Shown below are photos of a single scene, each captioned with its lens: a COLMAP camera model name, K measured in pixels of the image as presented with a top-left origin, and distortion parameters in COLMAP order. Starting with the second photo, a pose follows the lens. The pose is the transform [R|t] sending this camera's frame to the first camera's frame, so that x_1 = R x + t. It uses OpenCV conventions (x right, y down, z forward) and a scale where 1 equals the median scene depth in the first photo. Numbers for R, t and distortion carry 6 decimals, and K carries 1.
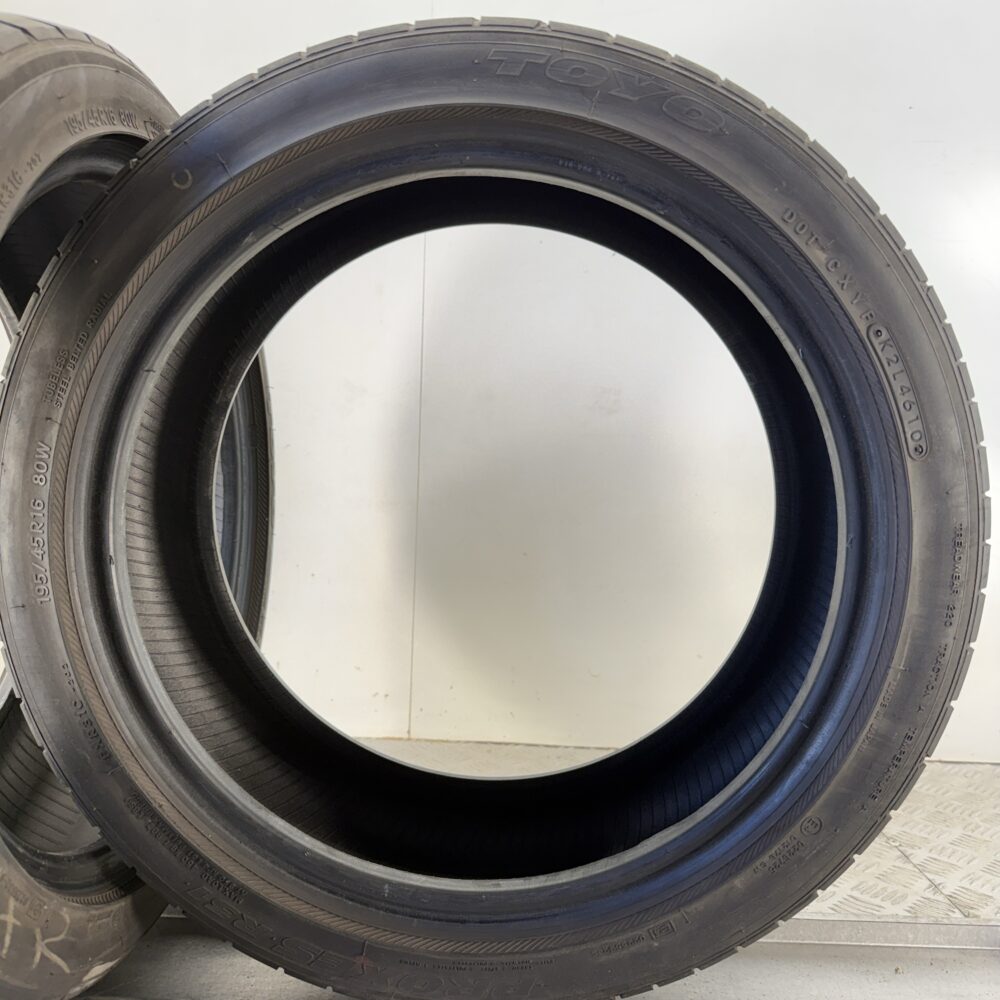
lens RADIAL K [[911.4, 0, 513.5], [0, 911.4, 502.1], [0, 0, 1]] dist [0.170800, -0.406745]
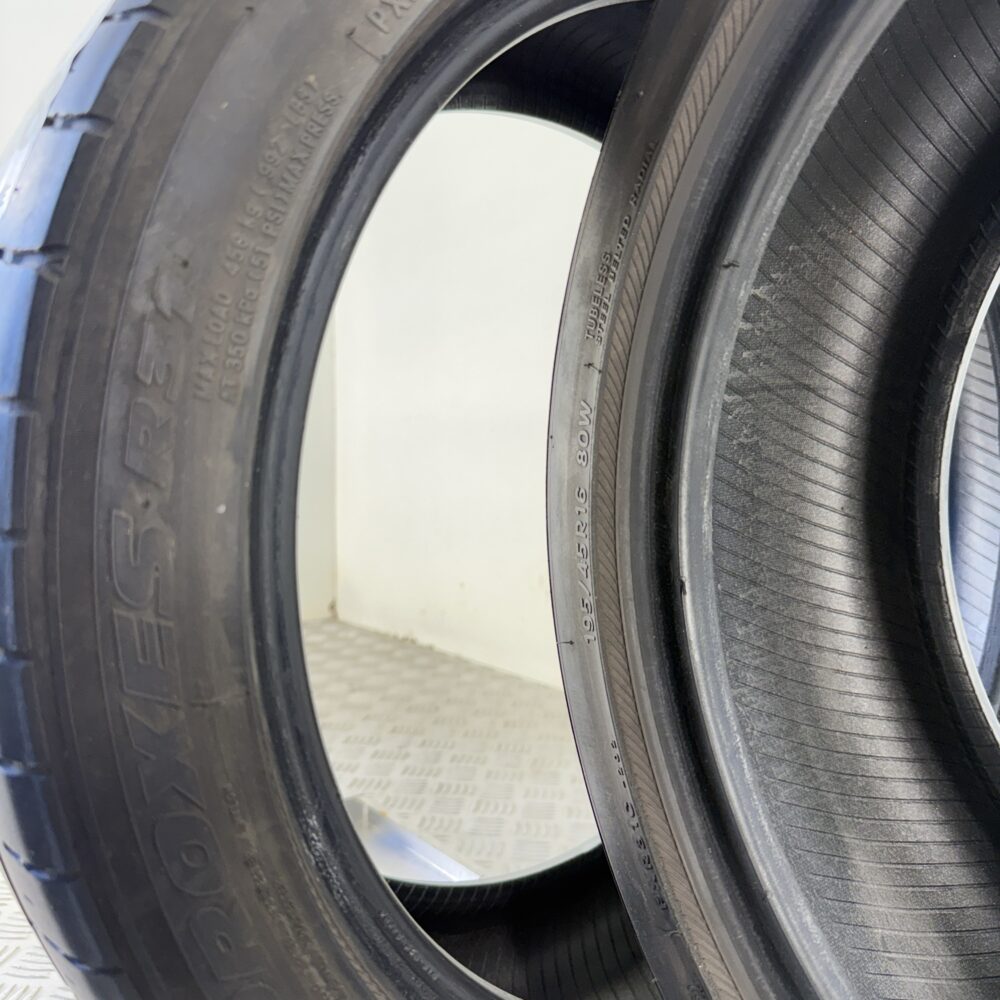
lens RADIAL K [[911.4, 0, 513.5], [0, 911.4, 502.1], [0, 0, 1]] dist [0.170800, -0.406745]
pose [[0.593252, 0.018082, -0.804813, -0.008163], [-0.030291, 0.999541, 0.000128, 0.008892], [0.804446, 0.024303, 0.593528, 0.550130]]
